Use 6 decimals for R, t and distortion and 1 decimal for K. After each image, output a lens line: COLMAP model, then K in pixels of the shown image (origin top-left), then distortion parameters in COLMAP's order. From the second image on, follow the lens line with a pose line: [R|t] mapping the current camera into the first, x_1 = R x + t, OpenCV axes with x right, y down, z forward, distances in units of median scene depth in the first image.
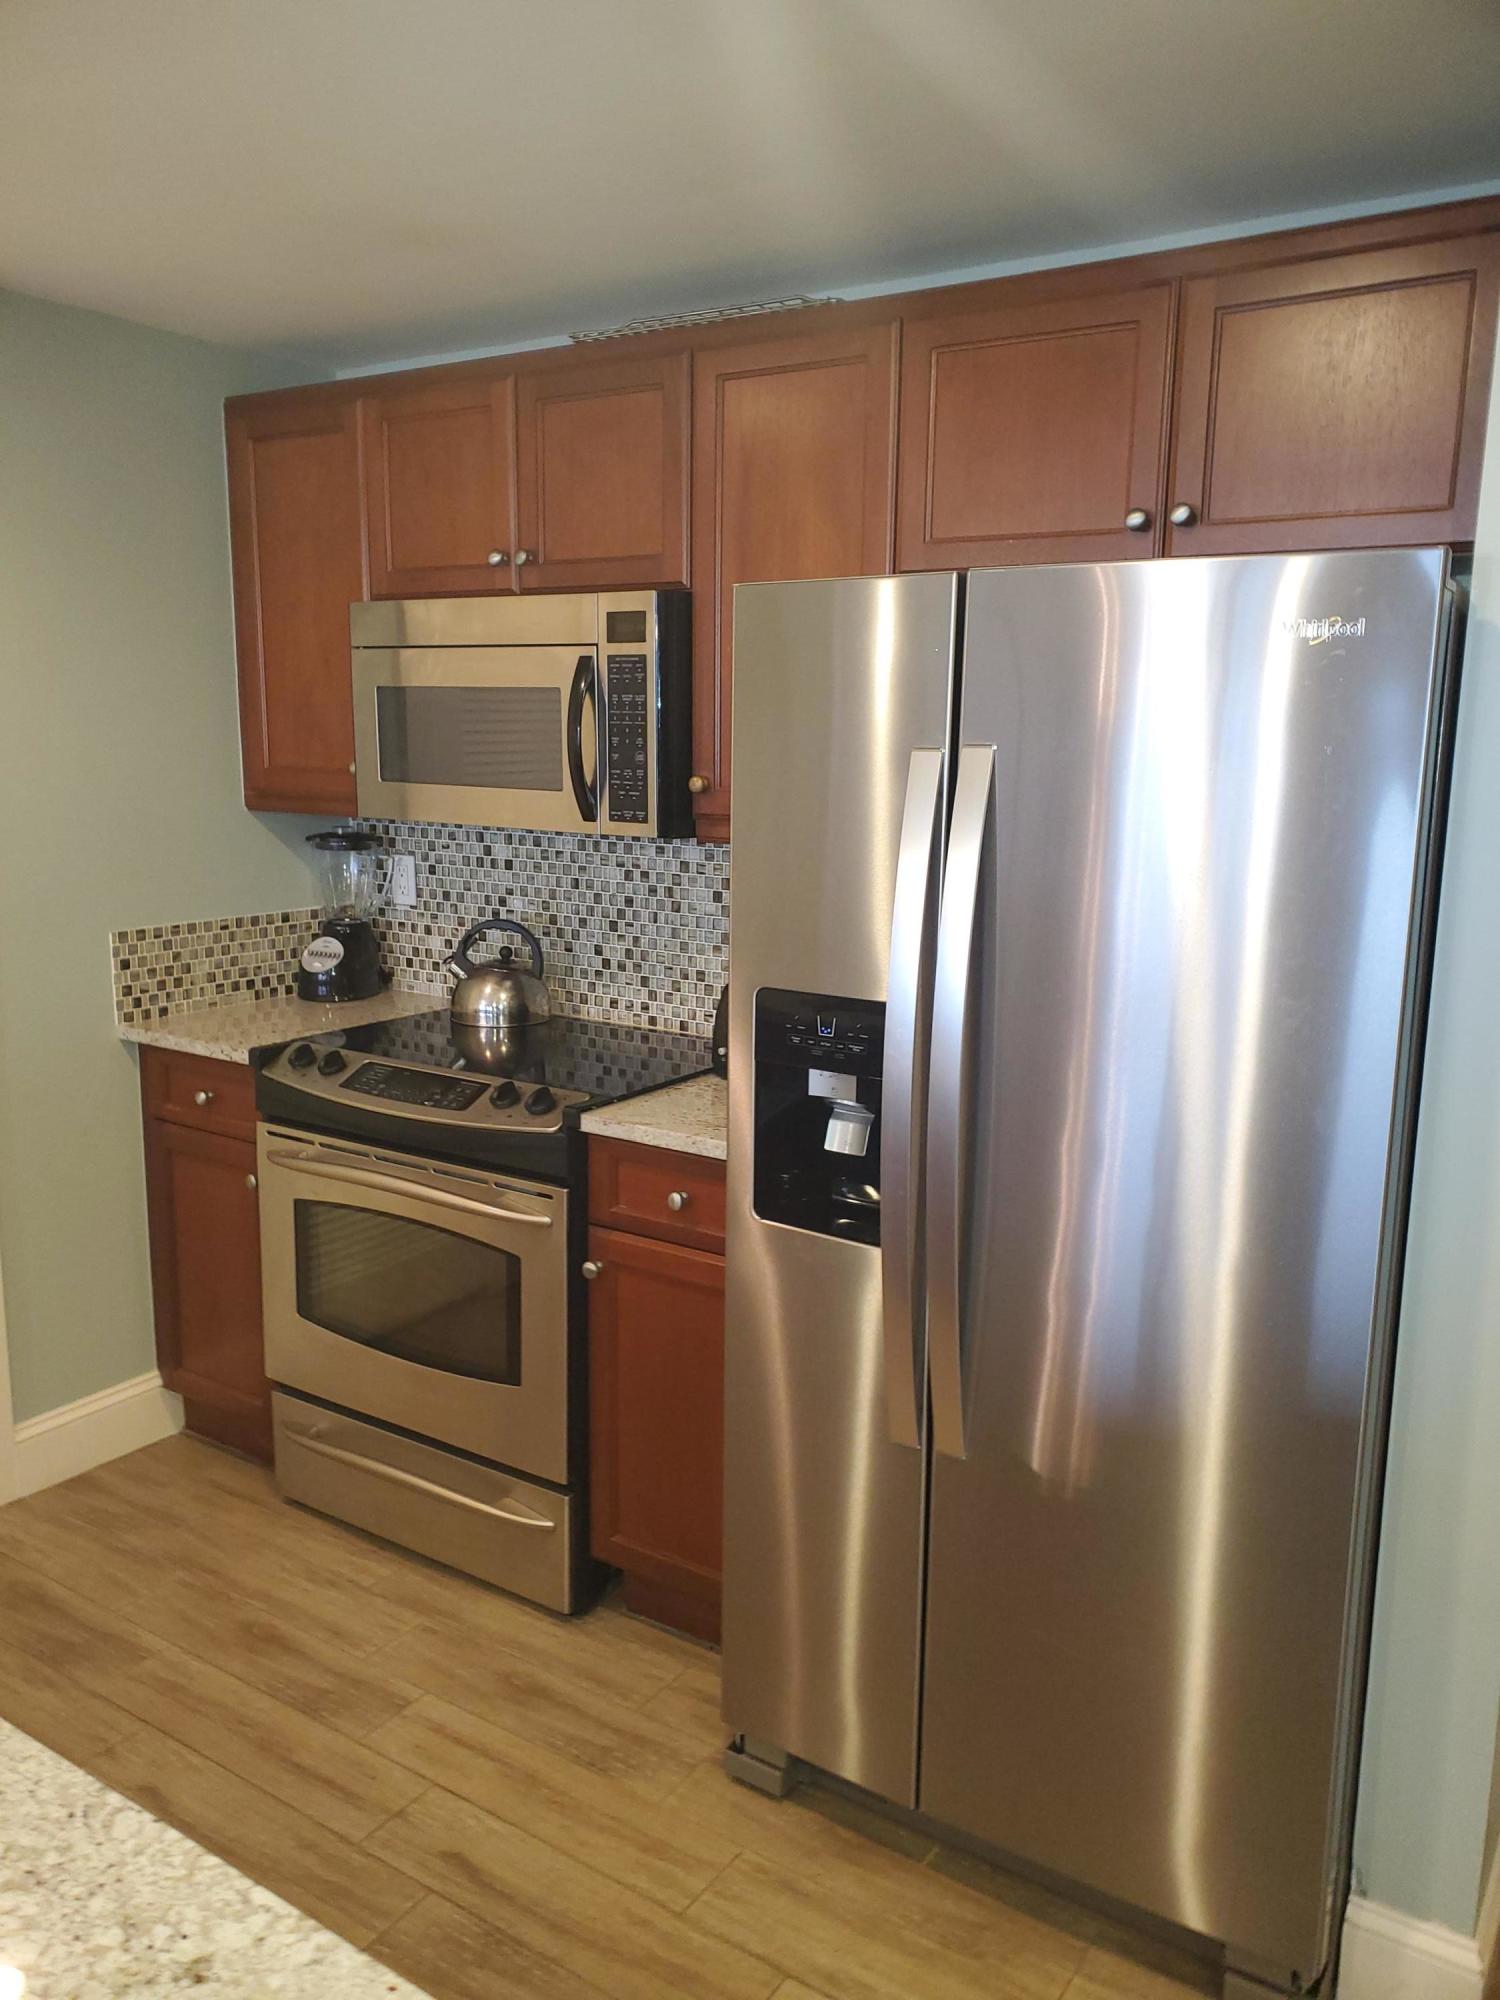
lens RADIAL K [[1497.1, 0, 656.5], [0, 1497.1, 1009.3], [0, 0, 1]] dist [0.011637, -0.005958]
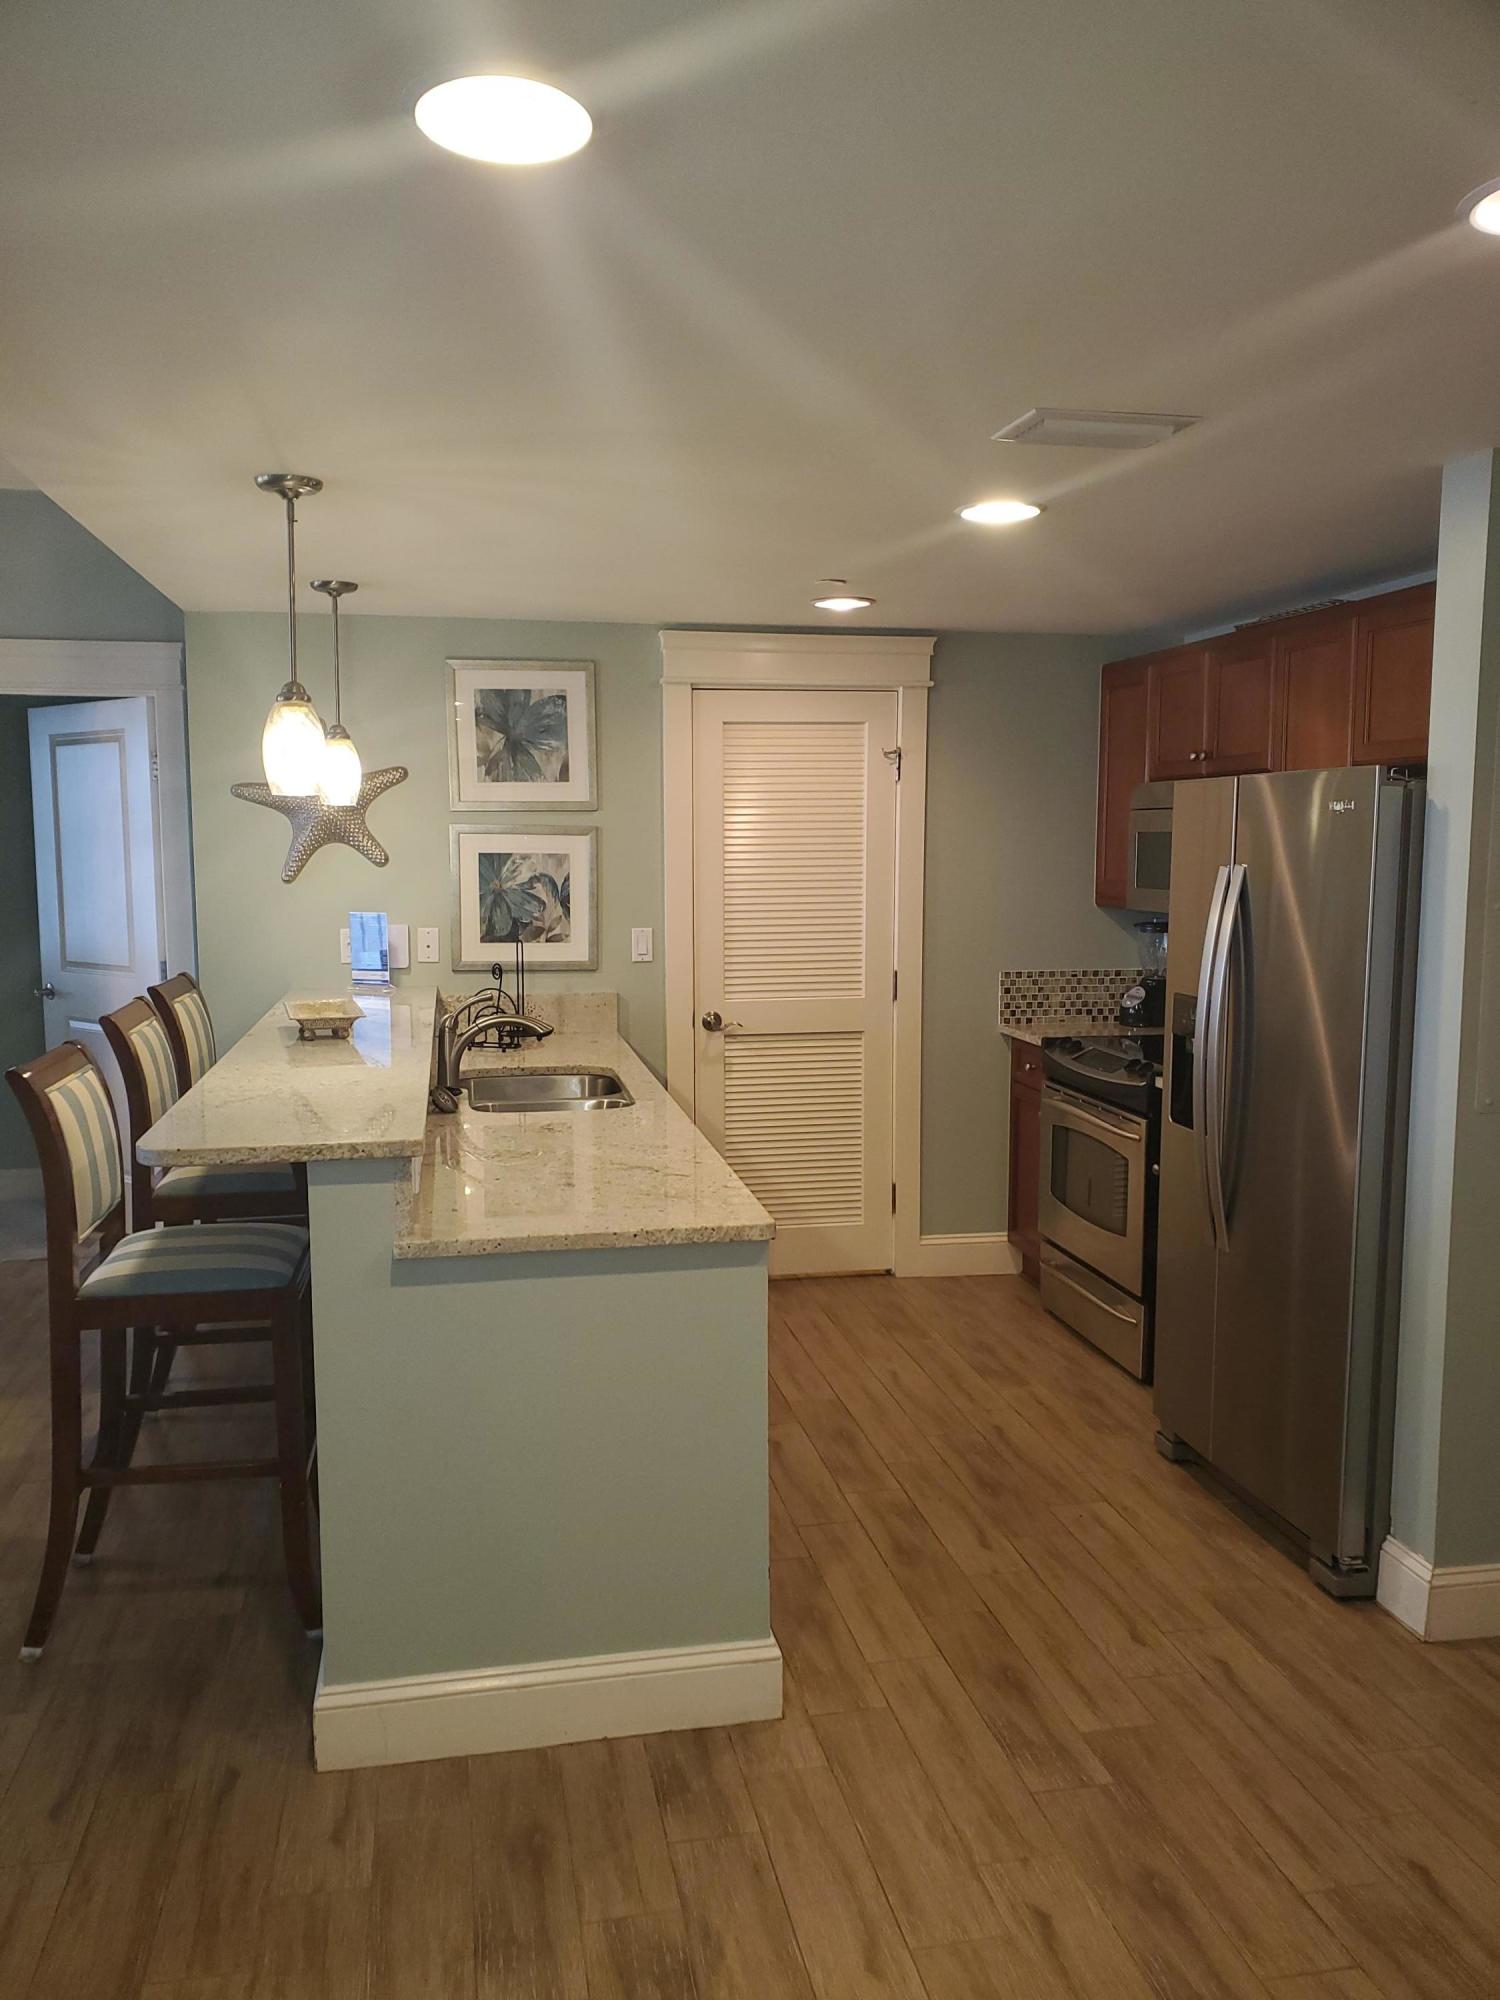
lens RADIAL K [[1495.1, 0, 749.5], [0, 1495.1, 1034.5], [0, 0, 1]] dist [0.007873, -0.001048]
pose [[0.715287, 0.077448, -0.694526, 0.630010], [-0.122738, 0.992314, -0.015752, 0.083166], [0.687968, 0.096512, 0.719295, -0.449672]]
